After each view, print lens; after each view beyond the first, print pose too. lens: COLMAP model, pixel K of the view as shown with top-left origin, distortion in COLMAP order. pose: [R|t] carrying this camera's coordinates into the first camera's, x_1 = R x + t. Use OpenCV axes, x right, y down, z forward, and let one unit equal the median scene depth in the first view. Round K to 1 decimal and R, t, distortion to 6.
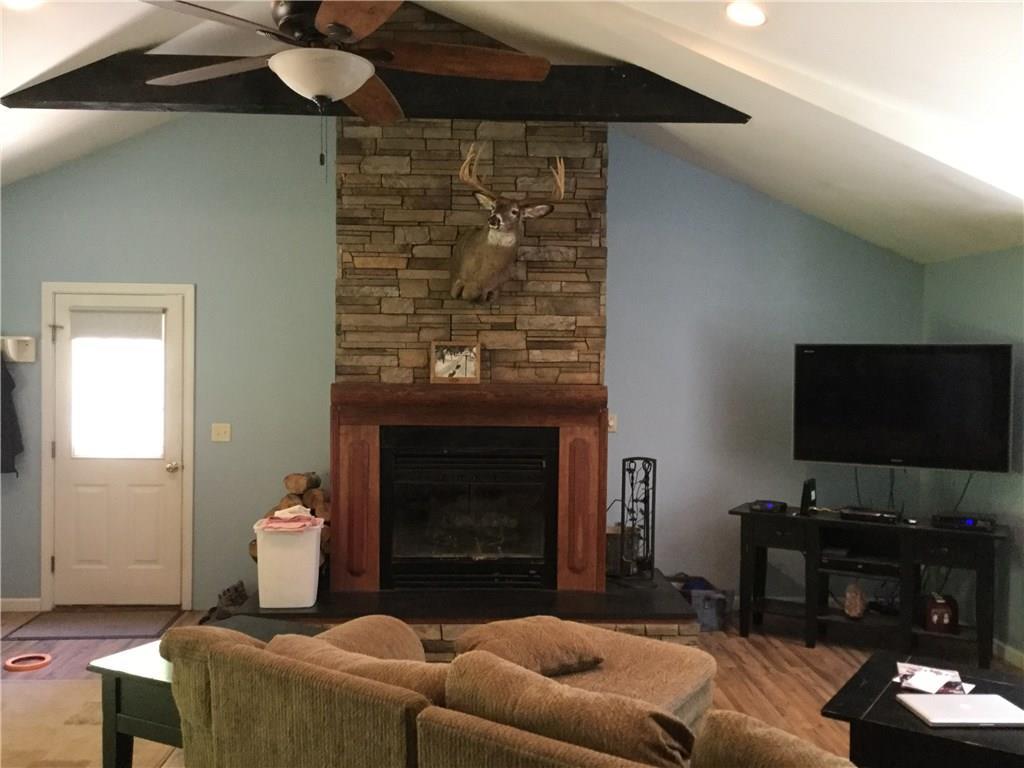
lens RADIAL K [[946.2, 0, 511.8], [0, 946.2, 383.8], [0, 0, 1]] dist [0.054388, 0.000000]
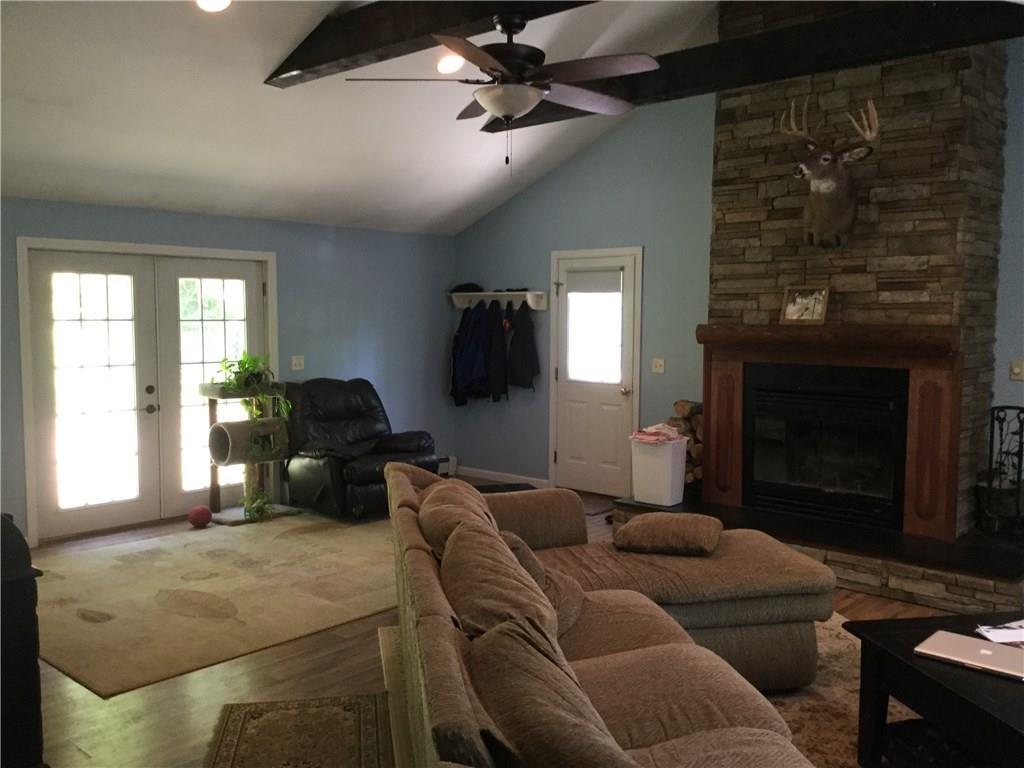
lens RADIAL K [[946.2, 0, 514.7], [0, 946.2, 385.2], [0, 0, 1]] dist [0.054388, 0.000000]
pose [[0.702989, 0.047271, -0.709628, 0.473914], [-0.017367, 0.998632, 0.049318, 0.020491], [0.710989, -0.022346, 0.702848, 0.006794]]
